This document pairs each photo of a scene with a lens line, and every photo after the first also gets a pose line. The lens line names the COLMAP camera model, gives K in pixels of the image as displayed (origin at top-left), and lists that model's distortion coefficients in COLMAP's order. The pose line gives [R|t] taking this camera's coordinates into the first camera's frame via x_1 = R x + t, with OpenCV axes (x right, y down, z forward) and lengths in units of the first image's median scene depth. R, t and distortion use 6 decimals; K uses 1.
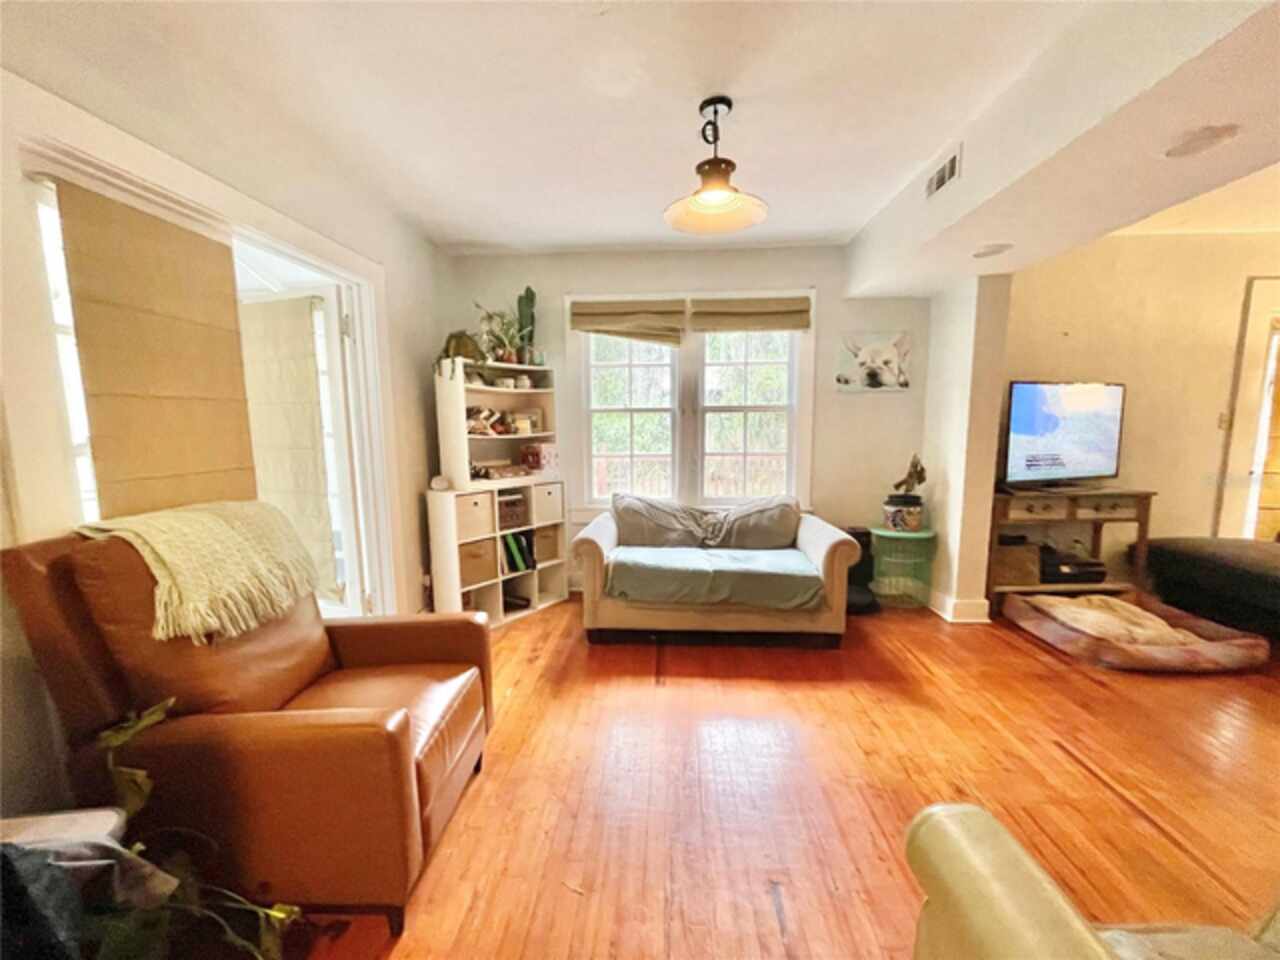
lens RADIAL K [[524.4, 0, 634.6], [0, 524.4, 487.7], [0, 0, 1]] dist [0.000585, 0.002996]
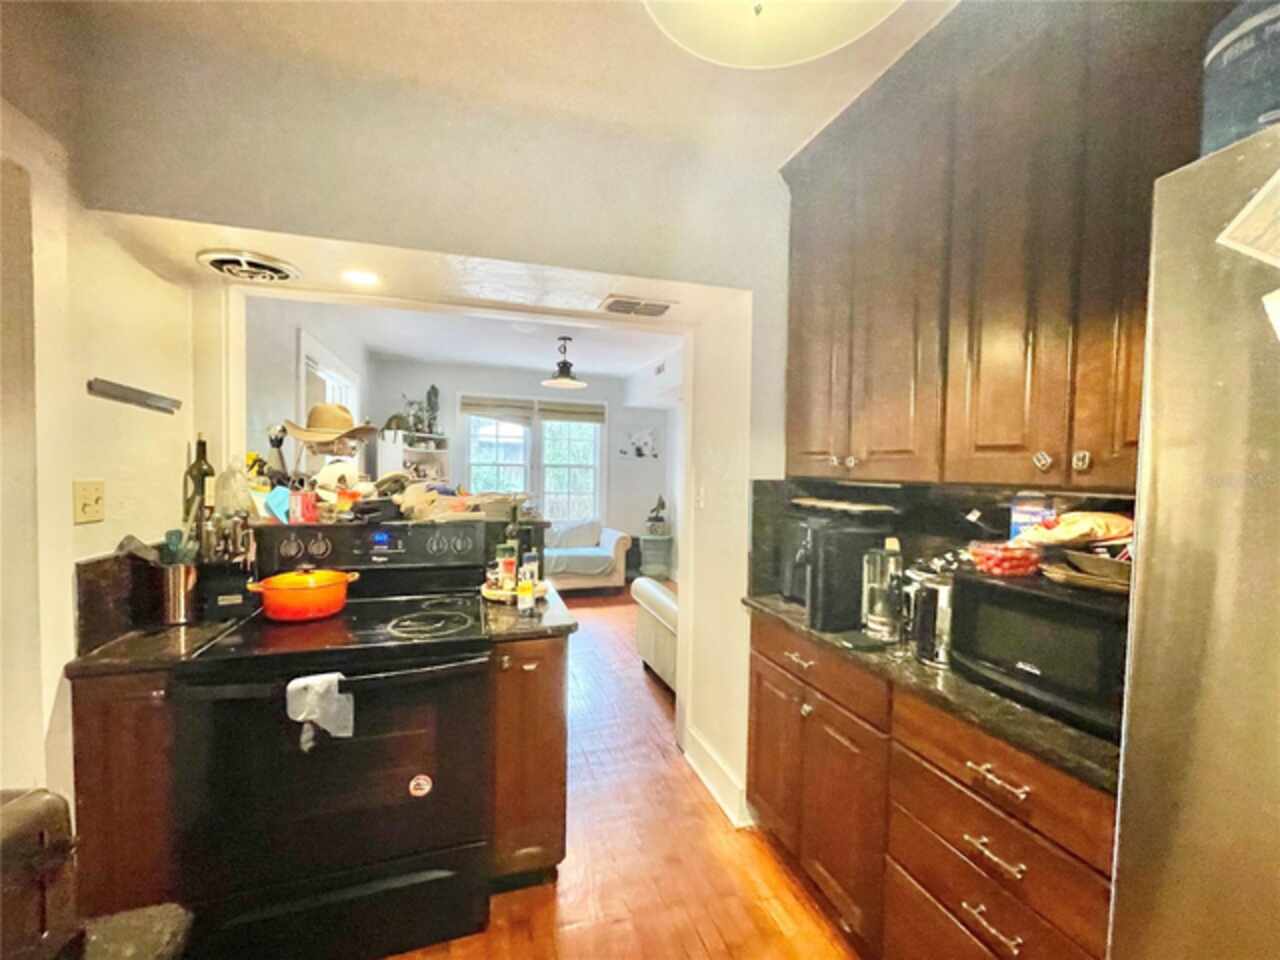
lens RADIAL K [[524.4, 0, 643.4], [0, 524.4, 483.0], [0, 0, 1]] dist [0.000585, 0.002996]
pose [[0.923948, 0.019142, 0.382038, -0.227972], [0.020166, 0.994921, -0.098622, 0.079930], [-0.381985, 0.098825, 0.918869, -0.685324]]
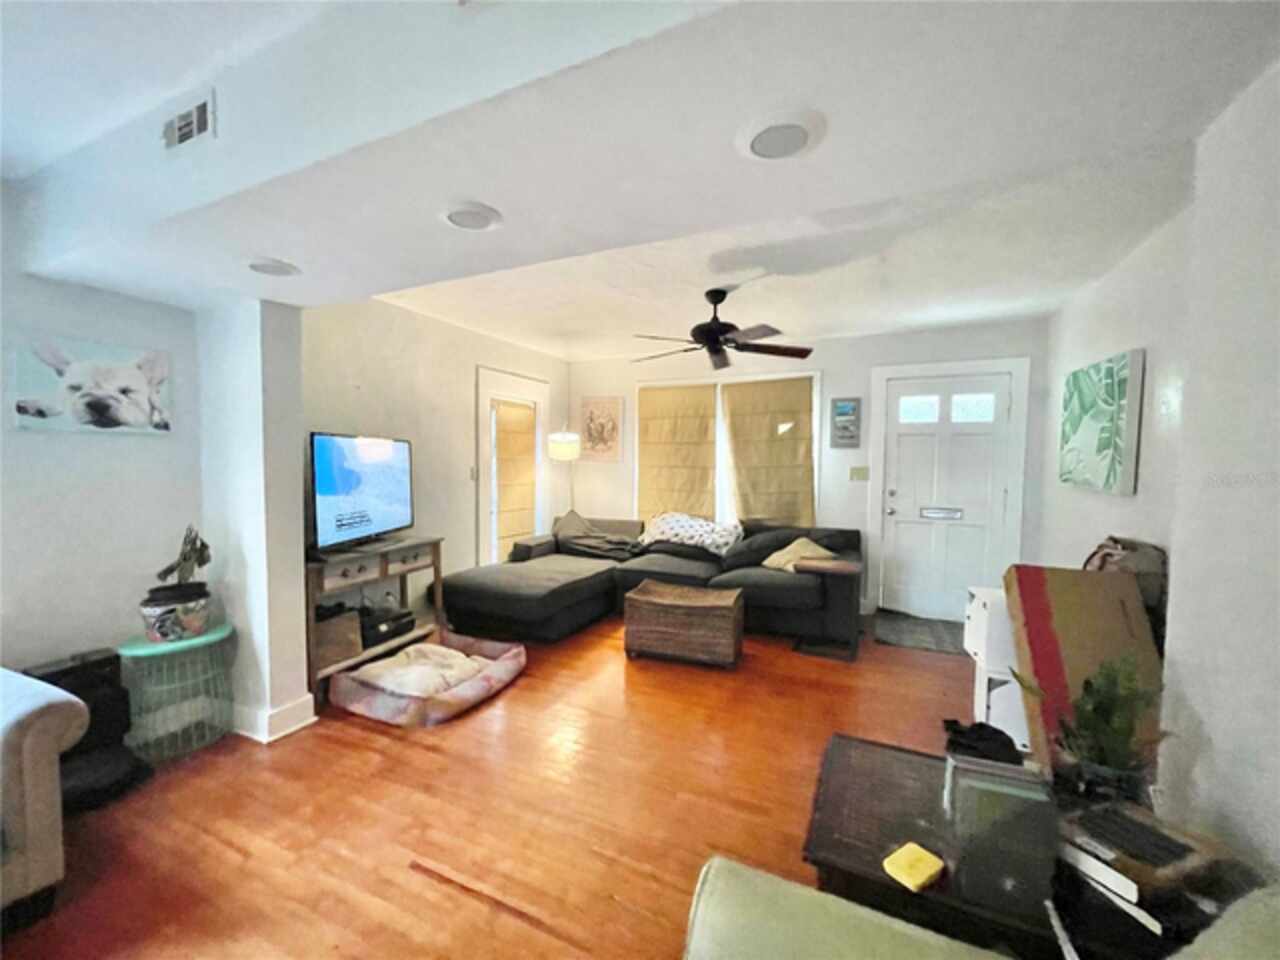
lens RADIAL K [[524.4, 0, 642.0], [0, 524.4, 484.8], [0, 0, 1]] dist [0.000585, 0.002996]
pose [[0.371009, -0.029415, 0.928163, 0.109039], [0.111165, 0.993718, -0.012943, -0.042125], [-0.921952, 0.107981, 0.371948, 0.175939]]
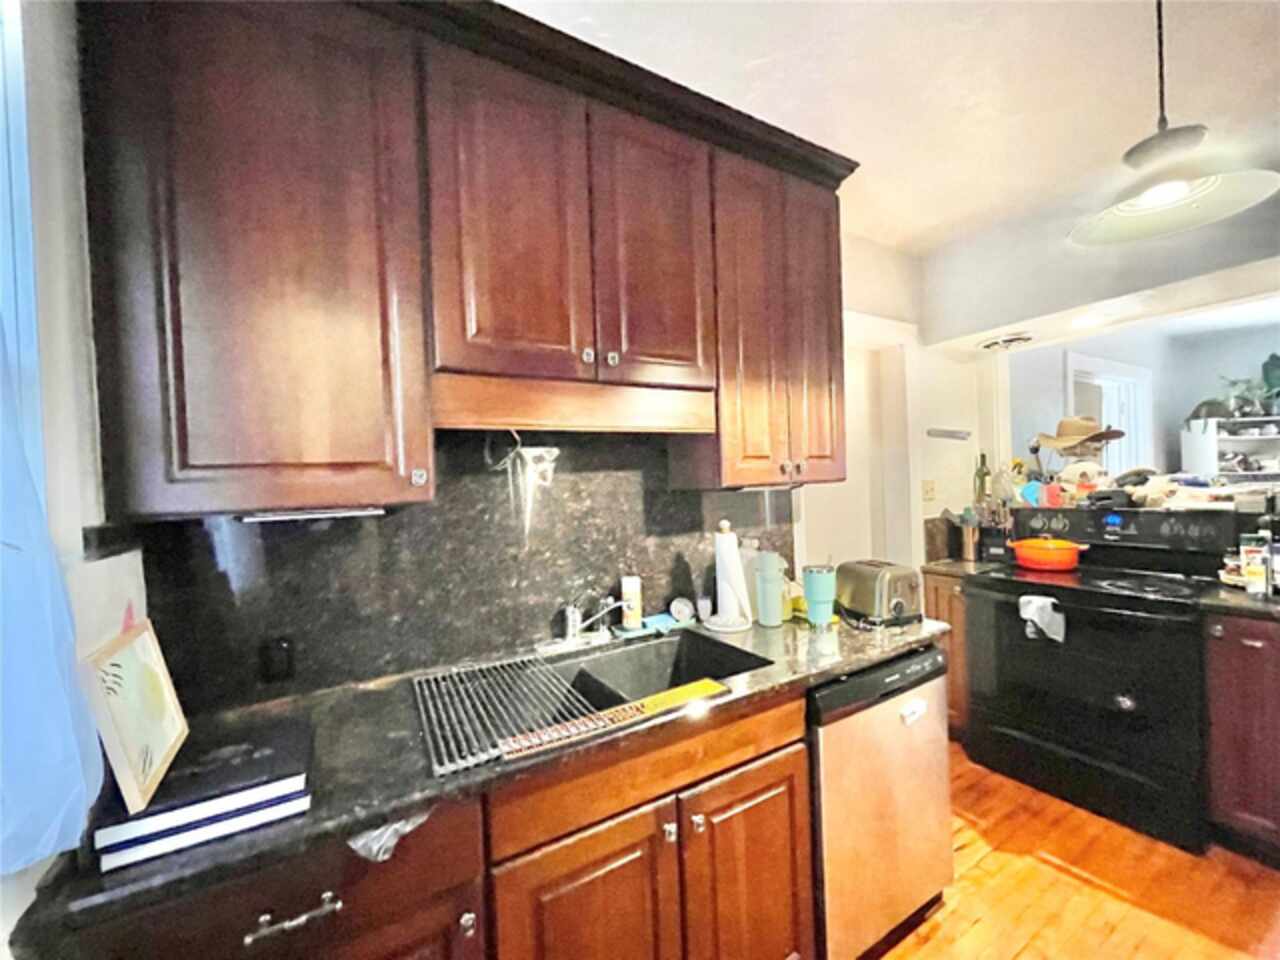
lens RADIAL K [[524.4, 0, 647.4], [0, 524.4, 489.0], [0, 0, 1]] dist [0.000585, 0.002996]
pose [[0.595307, 0.002271, -0.803495, -0.085706], [-0.071397, 0.996190, -0.050083, 0.112988], [0.800320, 0.087182, 0.593201, -0.956566]]
